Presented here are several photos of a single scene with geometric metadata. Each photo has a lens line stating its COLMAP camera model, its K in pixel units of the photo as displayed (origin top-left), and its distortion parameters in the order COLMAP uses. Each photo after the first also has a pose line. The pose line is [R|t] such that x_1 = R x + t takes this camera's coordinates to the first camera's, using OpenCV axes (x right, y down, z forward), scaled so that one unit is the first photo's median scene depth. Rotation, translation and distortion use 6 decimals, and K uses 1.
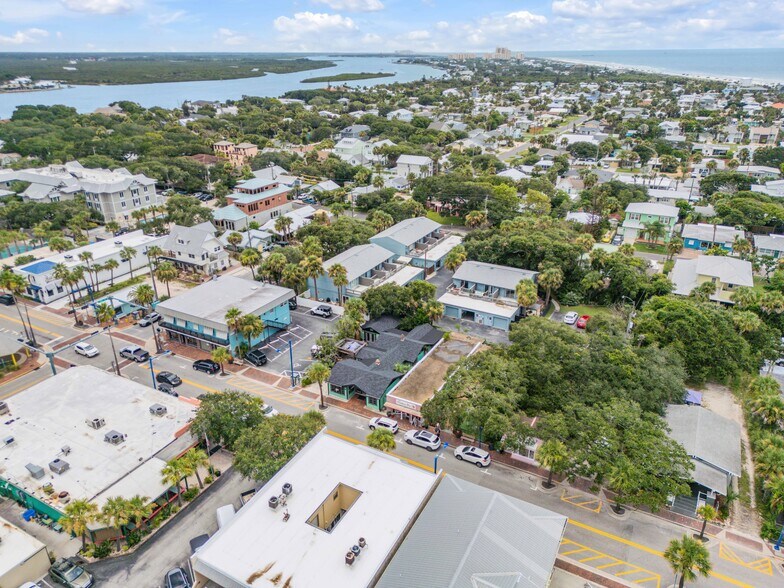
lens RADIAL K [[549.7, 0, 392.0], [0, 549.7, 294.0], [0, 0, 1]] dist [0.075527, -0.073661]
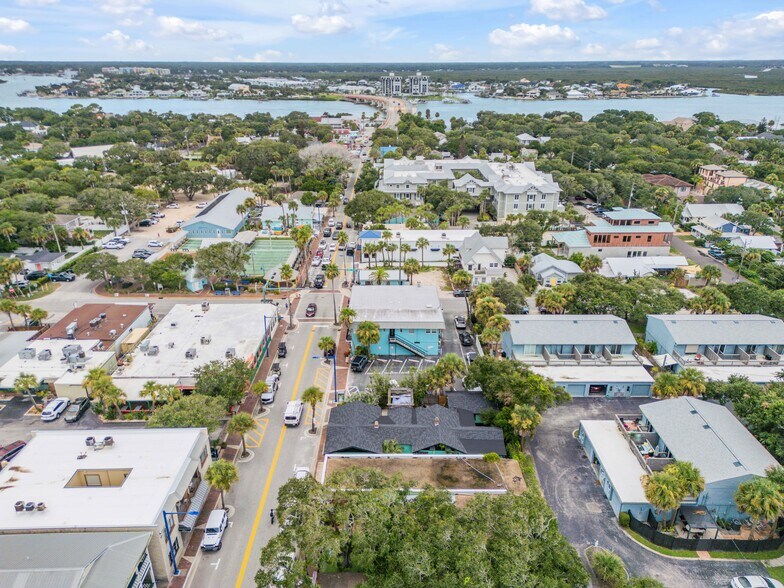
lens RADIAL K [[549.7, 0, 392.0], [0, 549.7, 294.0], [0, 0, 1]] dist [0.075527, -0.073661]
pose [[0.486702, 0.339980, -0.804695, 0.371429], [-0.349222, 0.920073, 0.177507, -0.136281], [0.800728, 0.194624, 0.566530, 0.304873]]
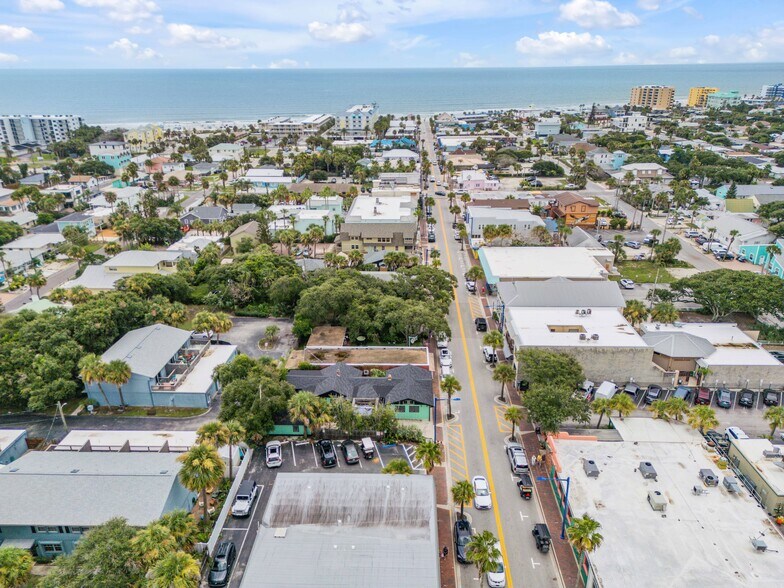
lens RADIAL K [[524.3, 0, 392.0], [0, 524.3, 294.0], [0, 0, 1]] dist [0.052533, -0.001969]
pose [[-0.453011, -0.339835, 0.824192, -0.477809], [0.363664, 0.773639, 0.518876, -0.304760], [-0.813959, 0.534785, -0.226881, 0.694151]]
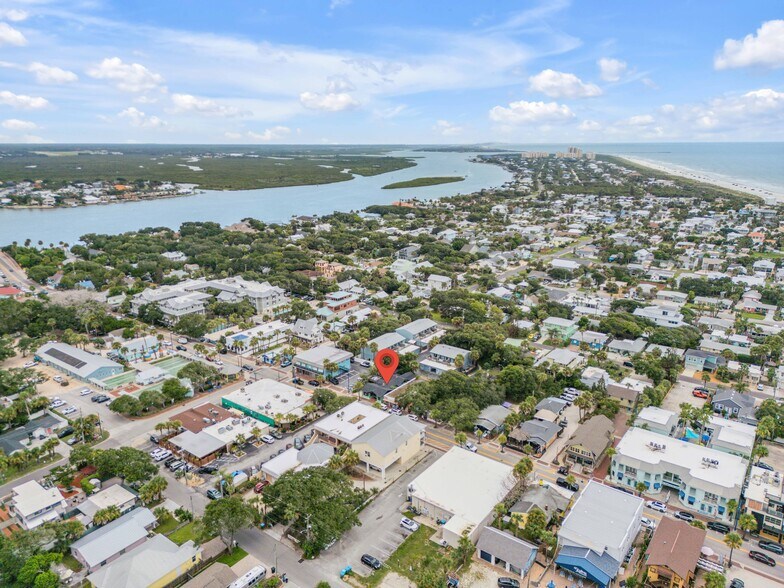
lens RADIAL K [[549.7, 0, 392.0], [0, 549.7, 294.0], [0, 0, 1]] dist [0.075527, -0.073661]
pose [[0.989721, 0.039602, -0.137419, 0.198965], [-0.058727, 0.988683, -0.138044, 0.039330], [0.130397, 0.144695, 0.980847, -0.863929]]
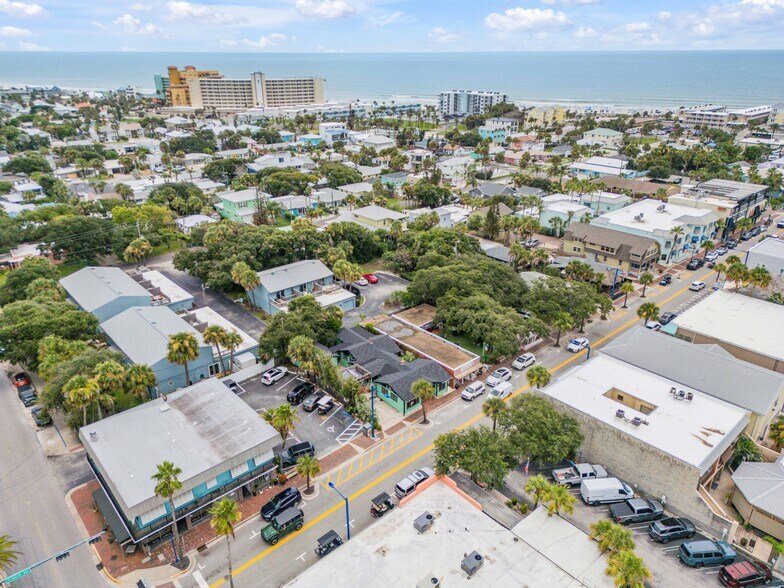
lens RADIAL K [[549.7, 0, 392.0], [0, 549.7, 294.0], [0, 0, 1]] dist [0.075527, -0.073661]
pose [[0.327887, -0.374051, 0.867511, -0.526576], [0.377080, 0.893775, 0.242853, -0.146996], [-0.866199, 0.247493, 0.434105, 0.338453]]
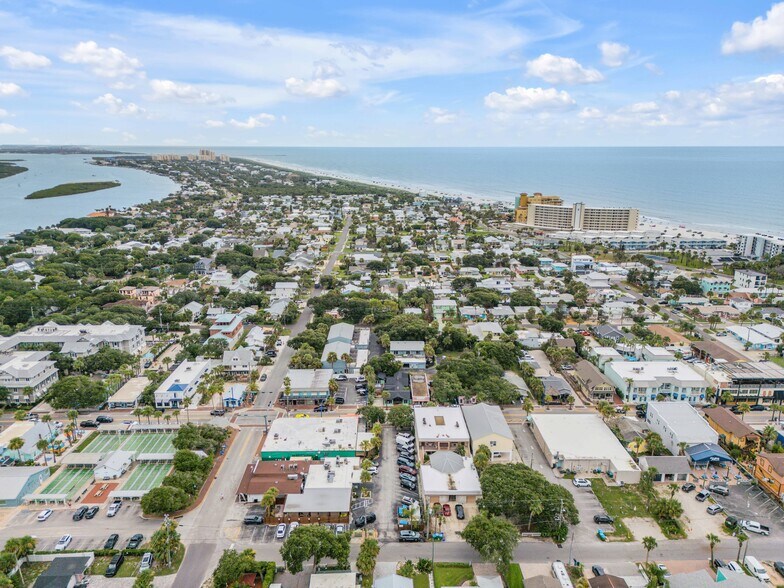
lens RADIAL K [[549.7, 0, 392.0], [0, 549.7, 294.0], [0, 0, 1]] dist [0.075527, -0.073661]
pose [[0.867450, -0.123772, 0.481882, -0.707147], [0.192905, 0.976466, -0.096448, -0.029892], [-0.458604, 0.176621, 0.870912, -0.703332]]
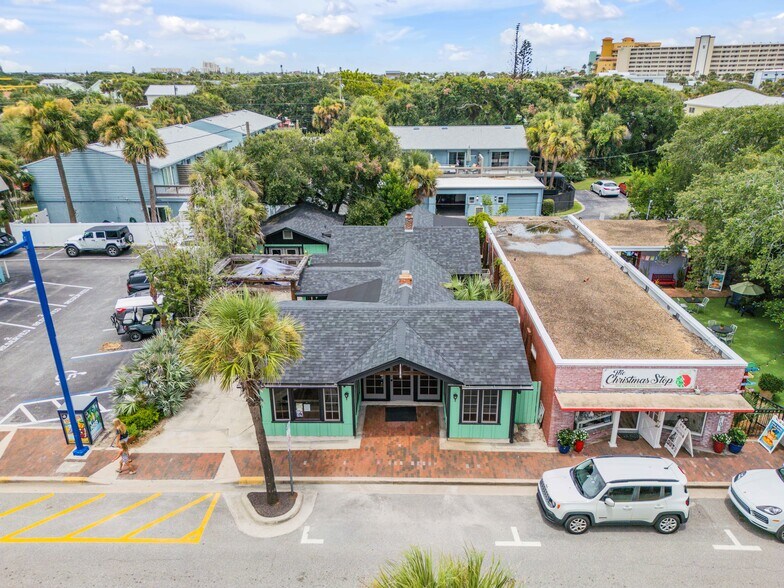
lens RADIAL K [[549.7, 0, 392.0], [0, 549.7, 294.0], [0, 0, 1]] dist [0.075527, -0.073661]
pose [[0.886353, -0.172354, 0.429735, -0.095842], [0.185720, 0.982541, 0.011009, 0.077867], [-0.424130, 0.070053, 0.902888, 0.459246]]
